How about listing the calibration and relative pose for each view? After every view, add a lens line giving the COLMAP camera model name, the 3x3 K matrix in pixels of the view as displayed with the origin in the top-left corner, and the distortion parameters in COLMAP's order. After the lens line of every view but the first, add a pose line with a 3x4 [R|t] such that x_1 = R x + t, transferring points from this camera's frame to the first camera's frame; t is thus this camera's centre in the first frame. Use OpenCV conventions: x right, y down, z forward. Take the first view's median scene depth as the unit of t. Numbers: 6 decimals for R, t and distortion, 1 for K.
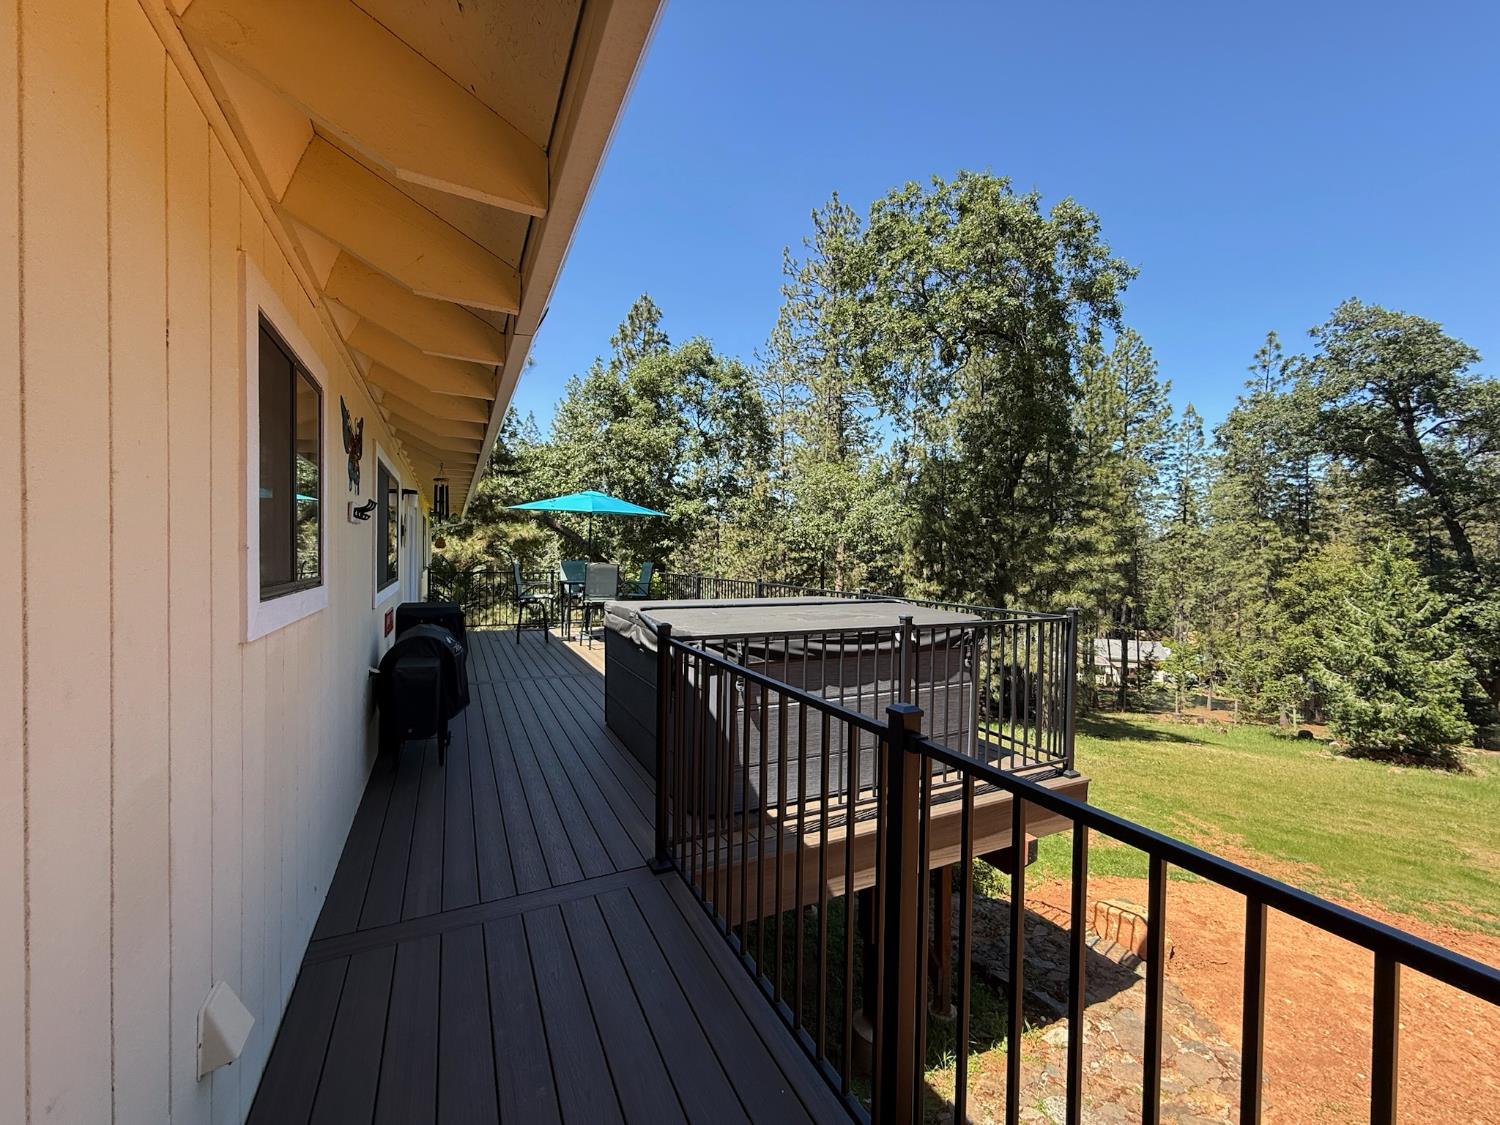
lens RADIAL K [[597.2, 0, 746.7], [0, 597.2, 564.2], [0, 0, 1]] dist [-0.000621, -0.000020]
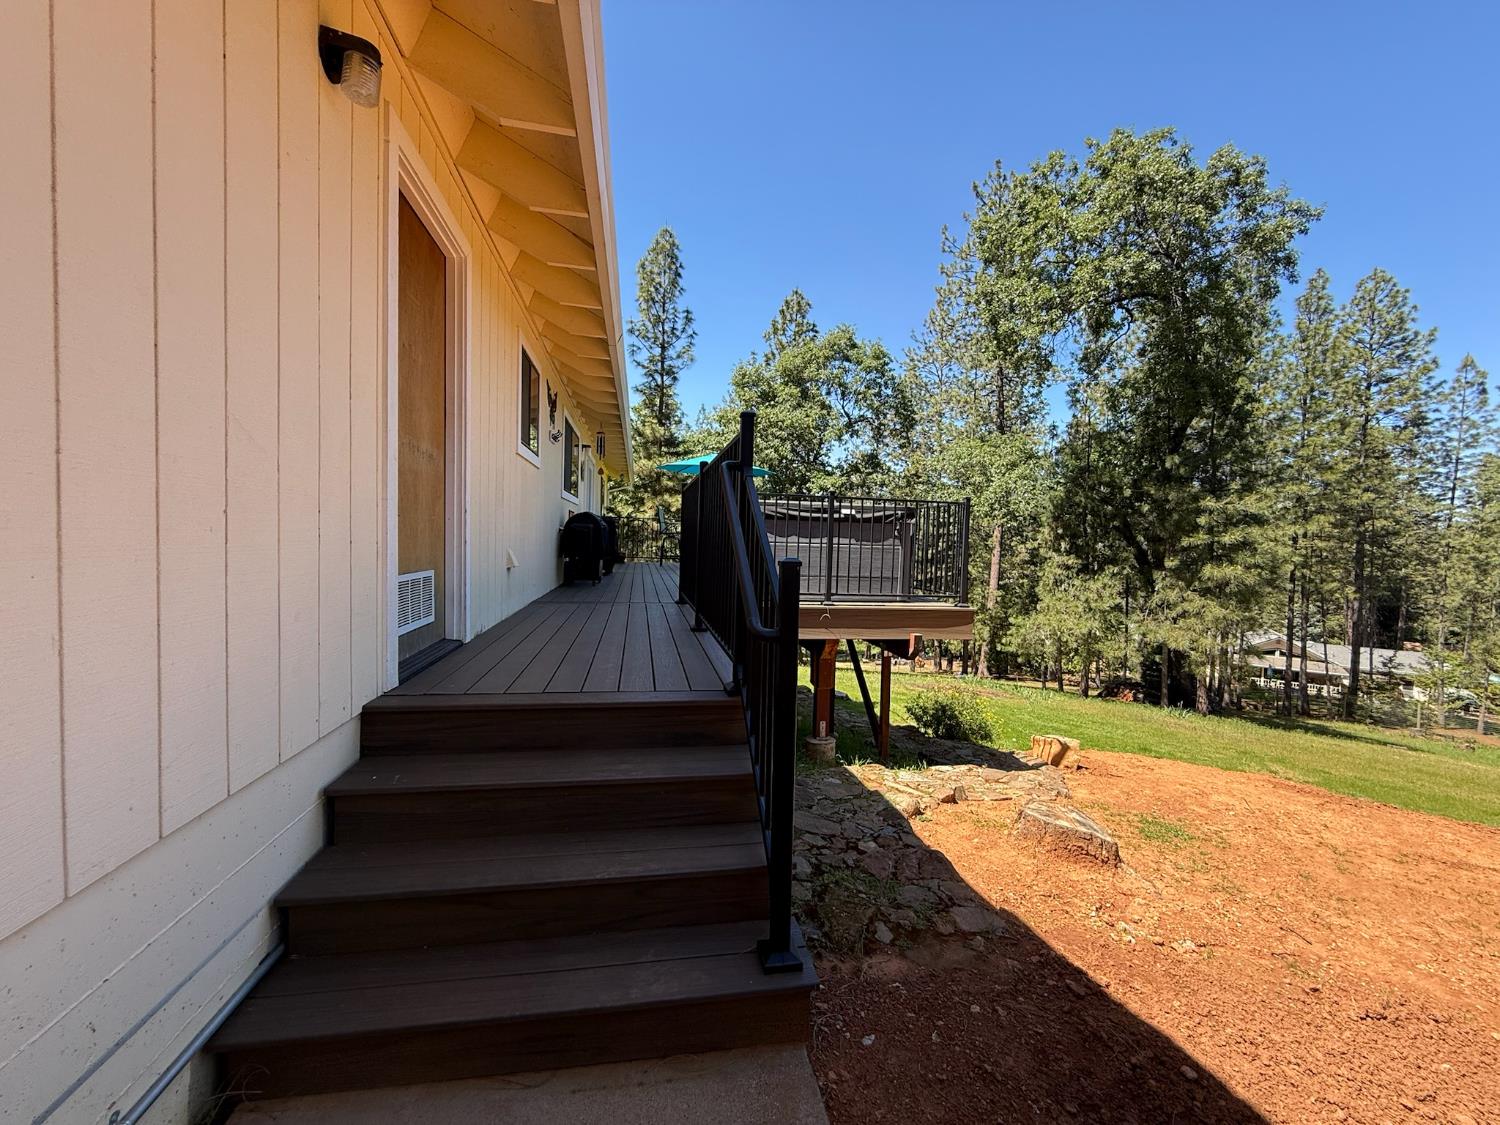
lens RADIAL K [[597.2, 0, 744.9], [0, 597.2, 560.0], [0, 0, 1]] dist [-0.000621, -0.000020]
pose [[0.960623, 0.025258, -0.276705, 0.062533], [-0.022075, 0.999650, 0.014614, 0.032837], [0.276977, -0.007930, 0.960844, -0.088753]]
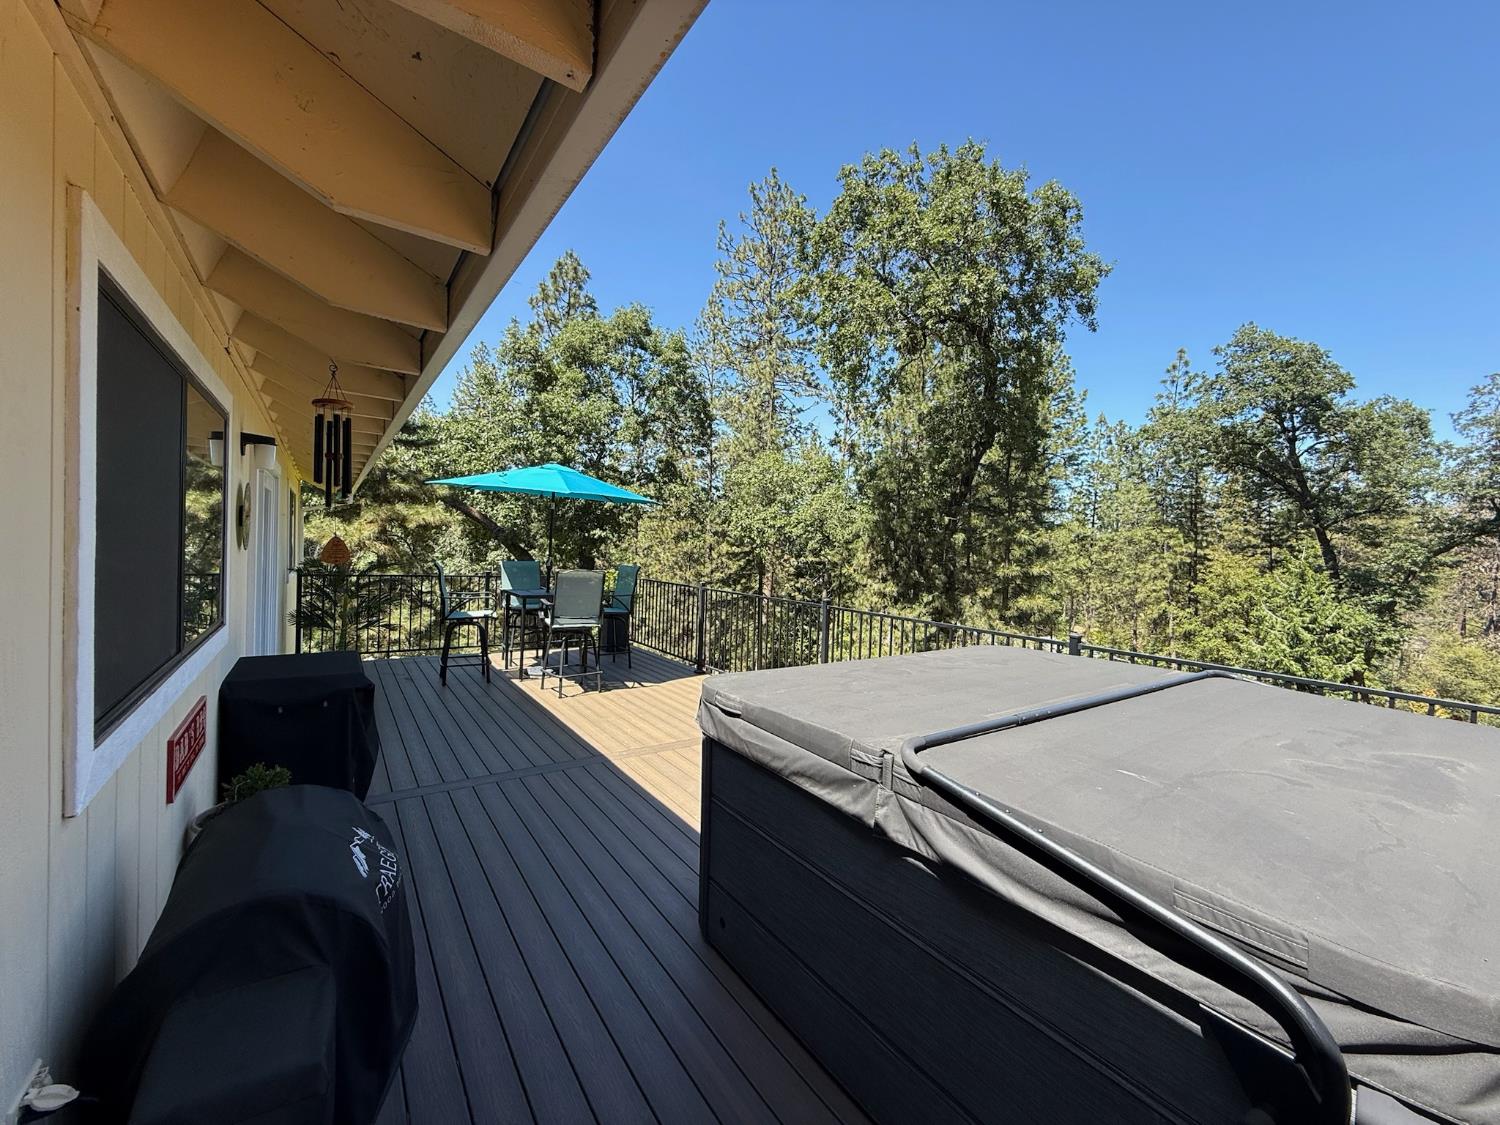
lens RADIAL K [[597.2, 0, 745.9], [0, 597.2, 563.5], [0, 0, 1]] dist [-0.000621, -0.000020]
pose [[0.988127, 0.020707, 0.152237, -0.051907], [-0.022925, 0.999655, 0.012828, -0.007146], [-0.151919, -0.016166, 0.988261, 0.097835]]
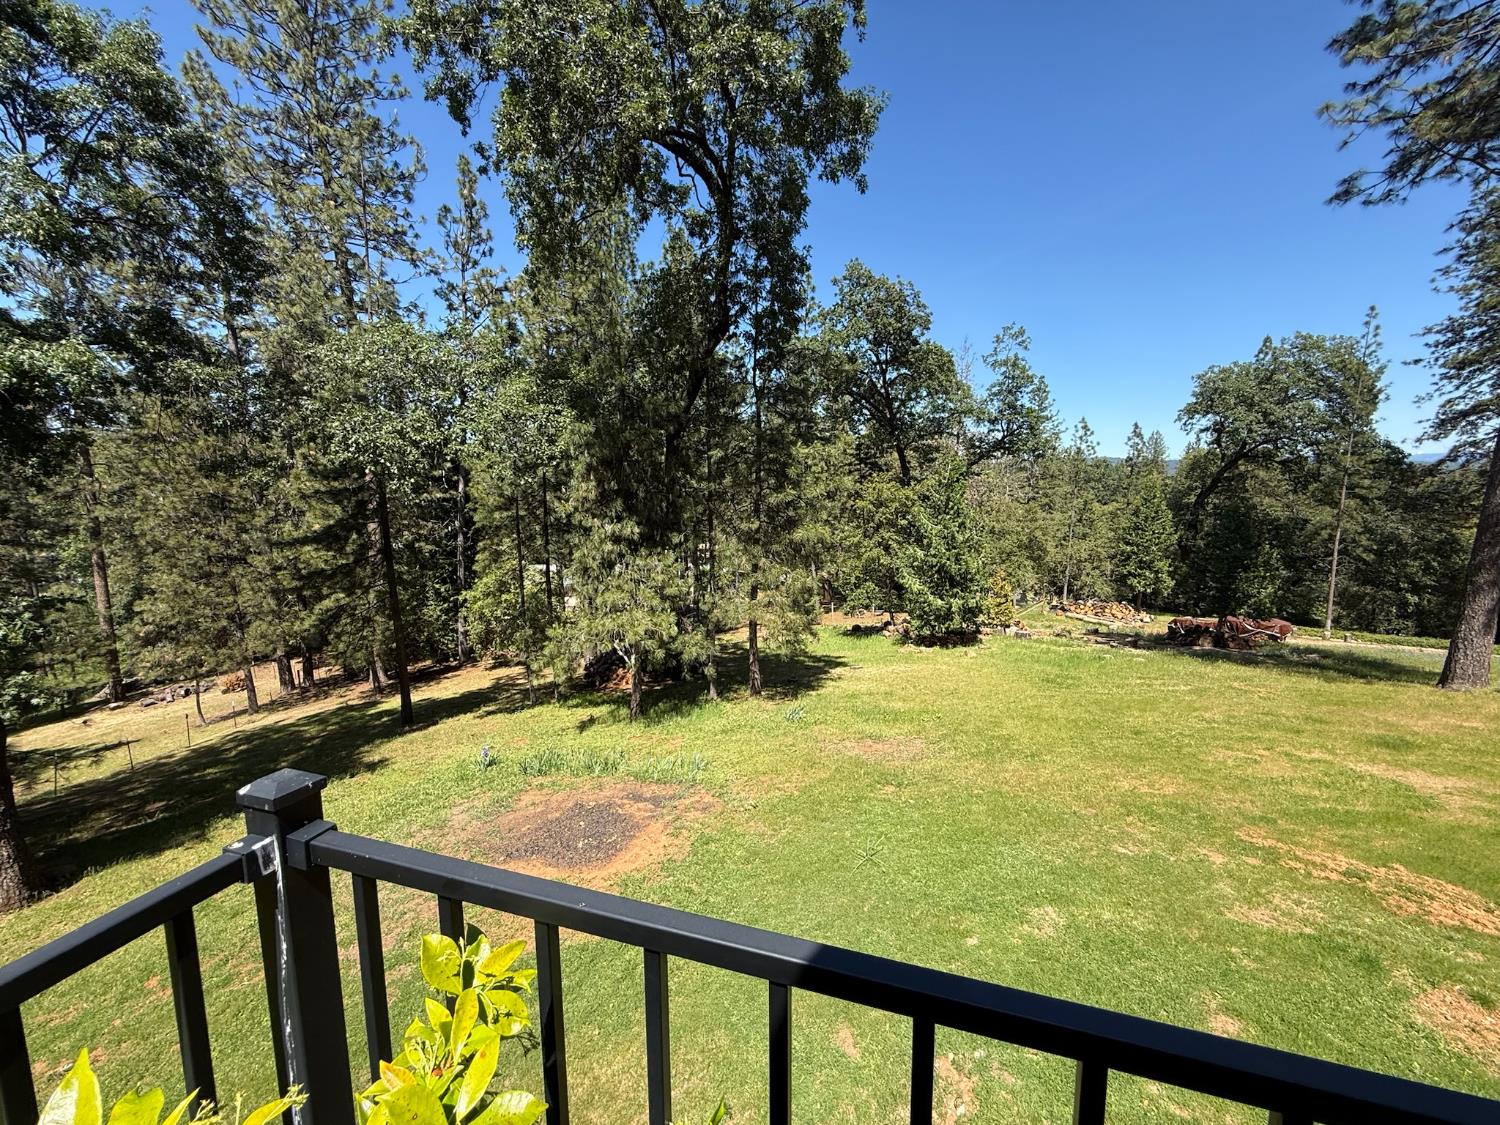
lens RADIAL K [[597.2, 0, 745.7], [0, 597.2, 566.8], [0, 0, 1]] dist [-0.000621, -0.000020]
pose [[0.695163, -0.114930, 0.709605, -0.070268], [0.025278, 0.990434, 0.135650, -0.007195], [-0.718408, -0.076361, 0.691418, 0.412672]]
